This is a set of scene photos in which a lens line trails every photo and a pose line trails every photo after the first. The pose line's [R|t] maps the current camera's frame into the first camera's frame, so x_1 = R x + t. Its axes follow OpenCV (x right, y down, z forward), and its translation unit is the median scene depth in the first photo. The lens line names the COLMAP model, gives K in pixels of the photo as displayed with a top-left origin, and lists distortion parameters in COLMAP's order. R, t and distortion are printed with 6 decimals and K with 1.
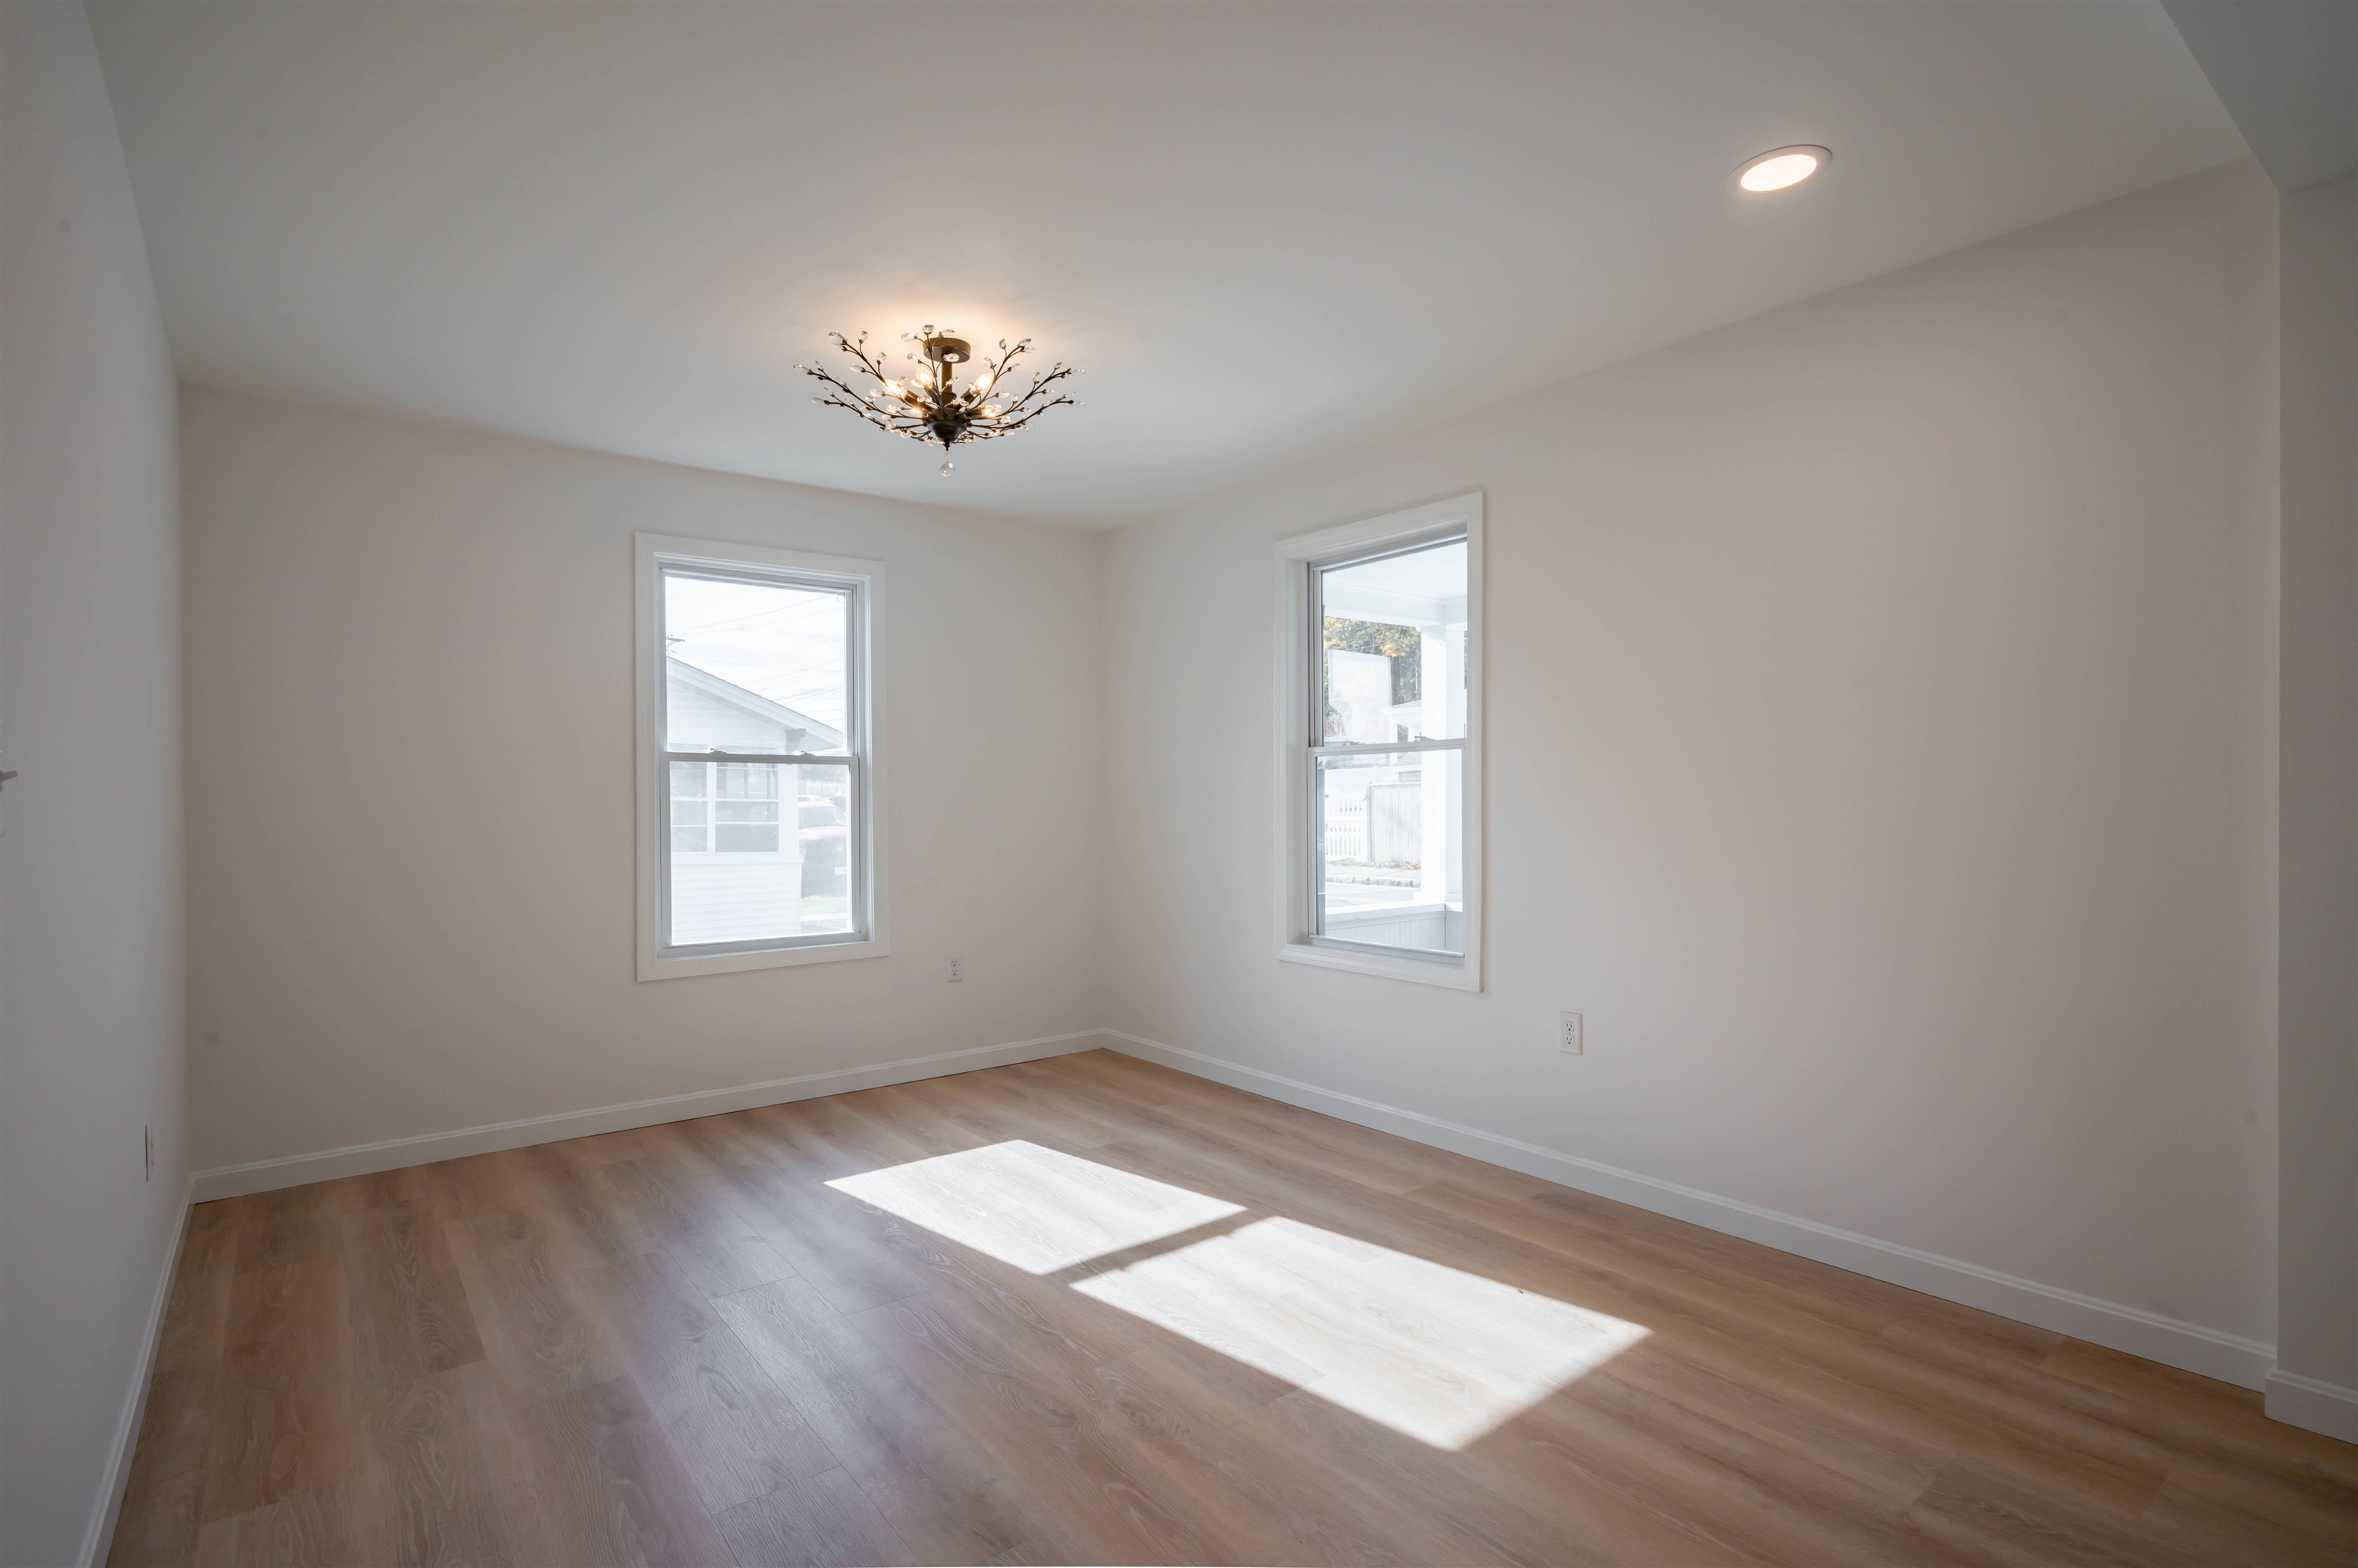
lens RADIAL K [[1146.3, 0, 1175.1], [0, 1146.3, 778.8], [0, 0, 1]] dist [0.003106, 0.000597]
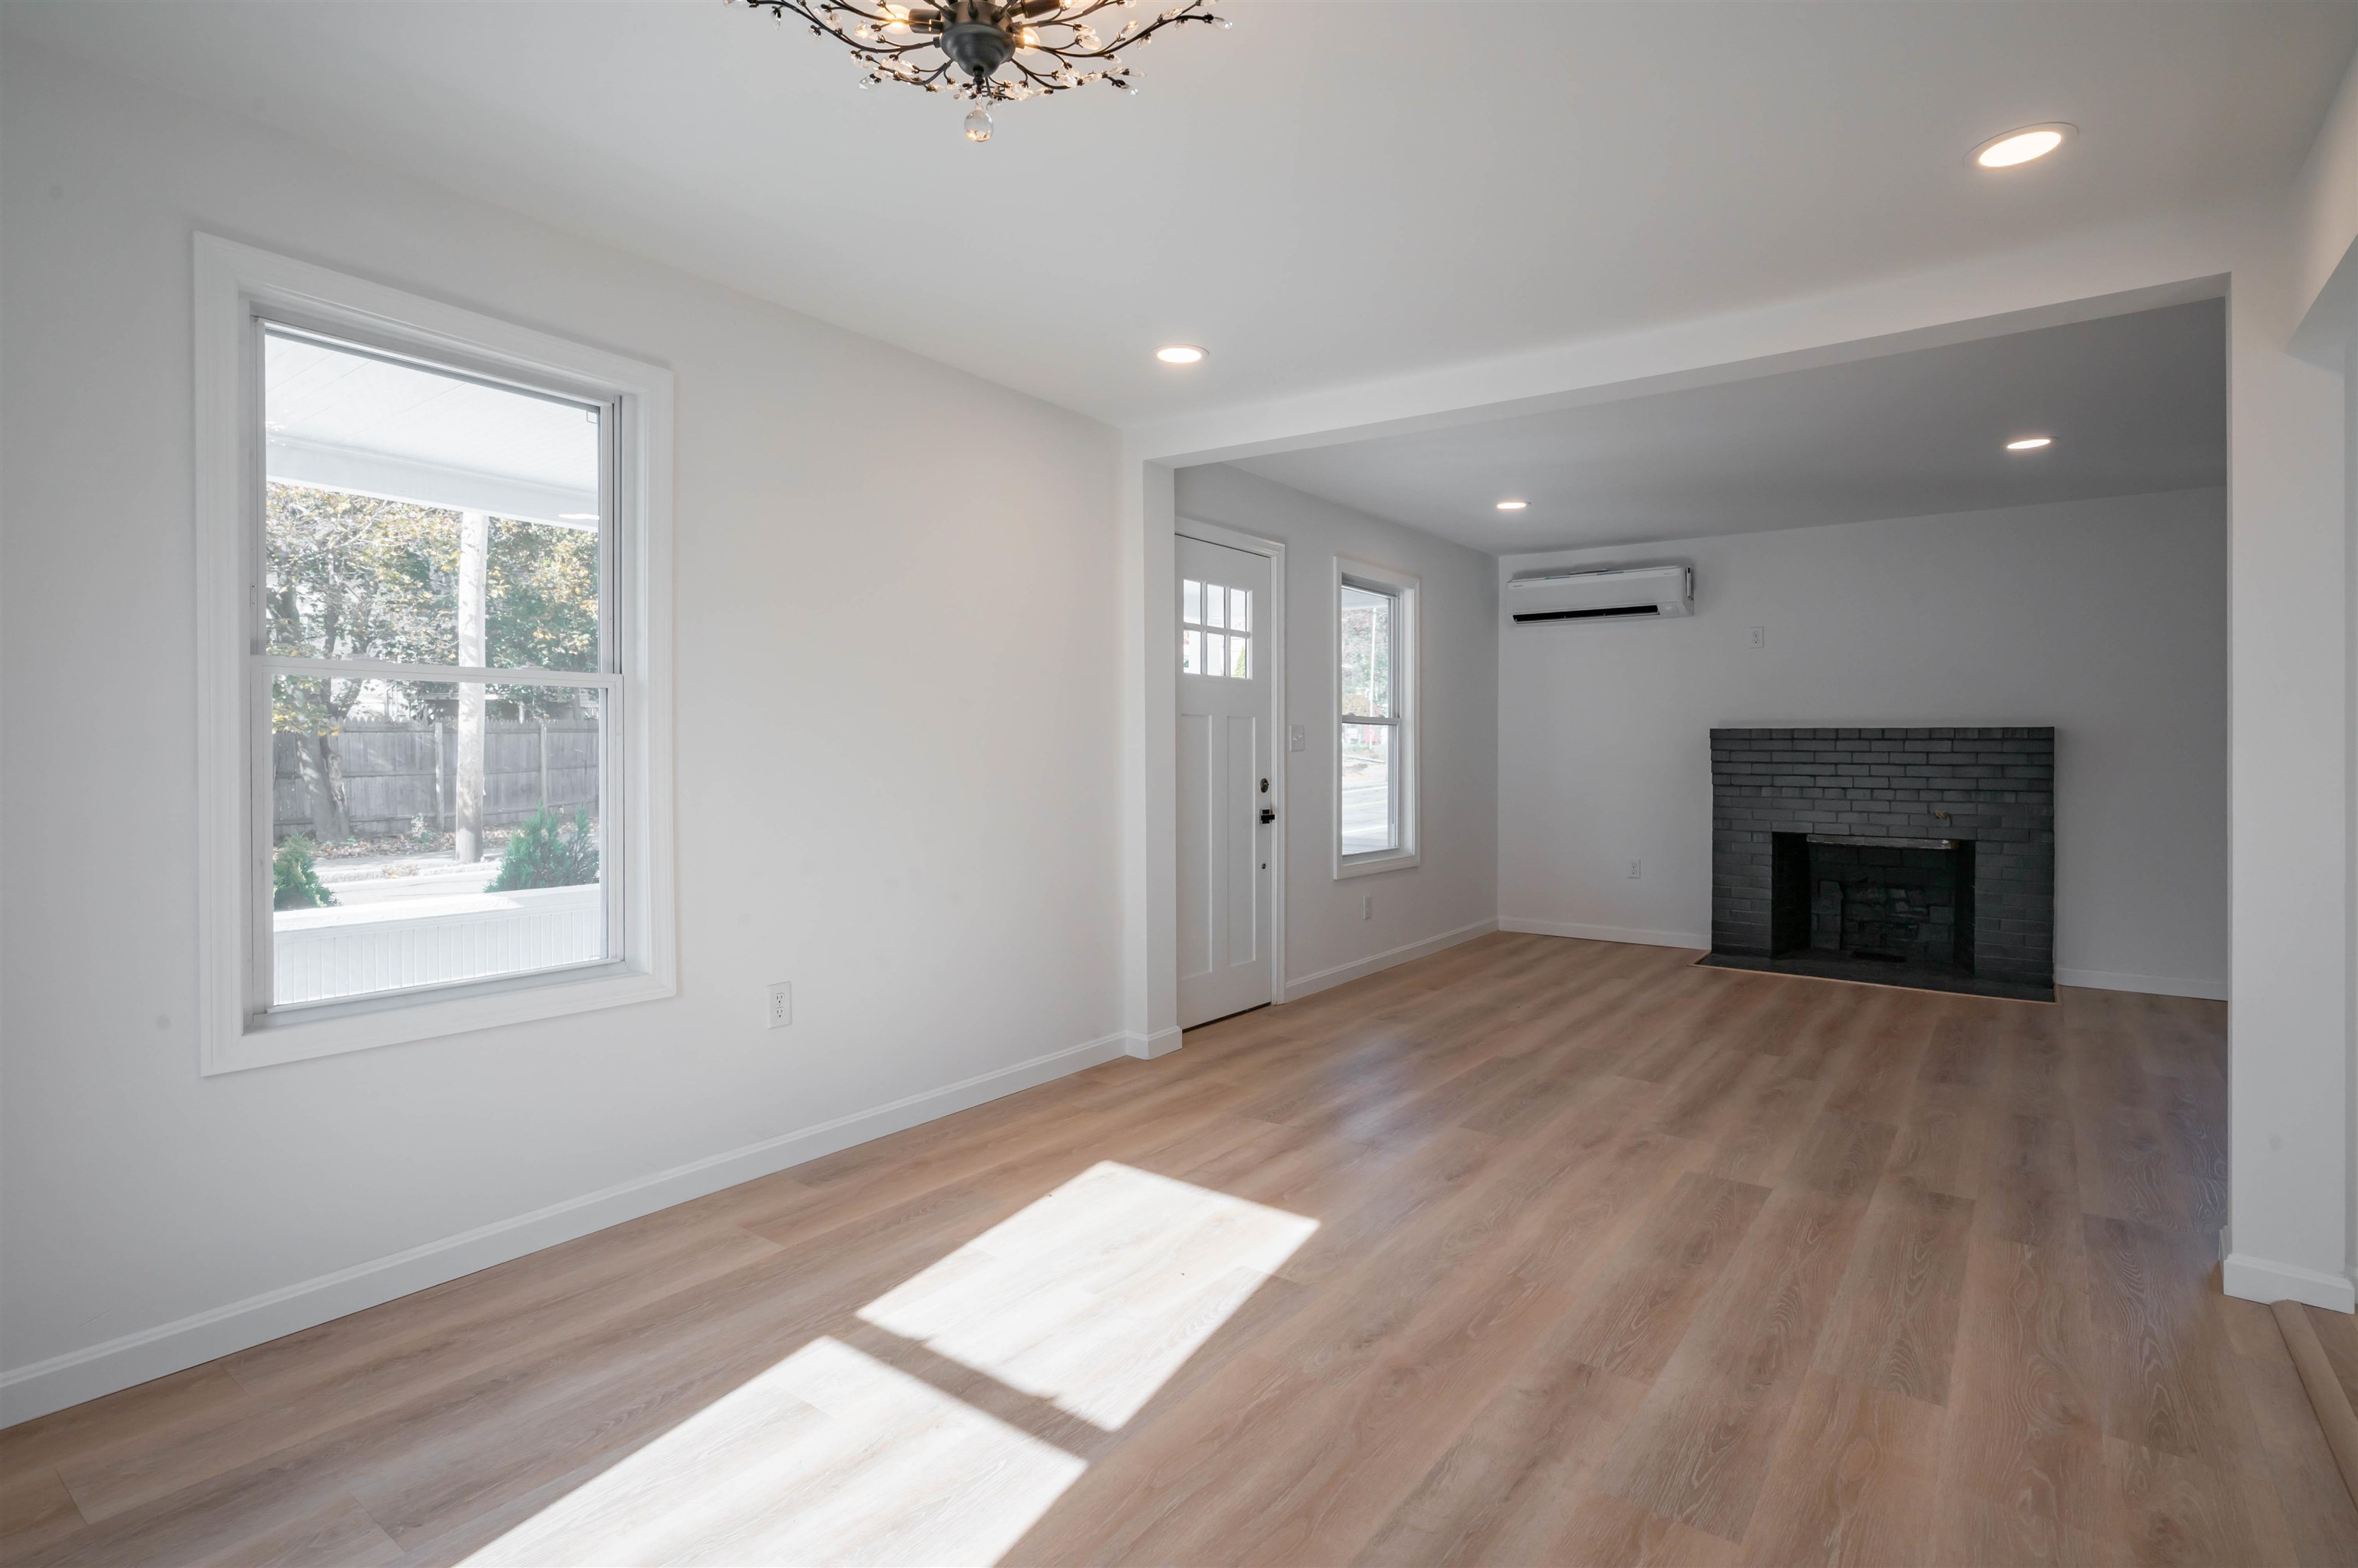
lens RADIAL K [[1146.3, 0, 1175.1], [0, 1146.3, 778.8], [0, 0, 1]] dist [0.003106, 0.000597]
pose [[-0.280207, -0.009150, 0.959896, -0.774358], [-0.022110, 0.999751, 0.003076, 0.030348], [-0.959685, -0.020362, -0.280340, 1.151799]]
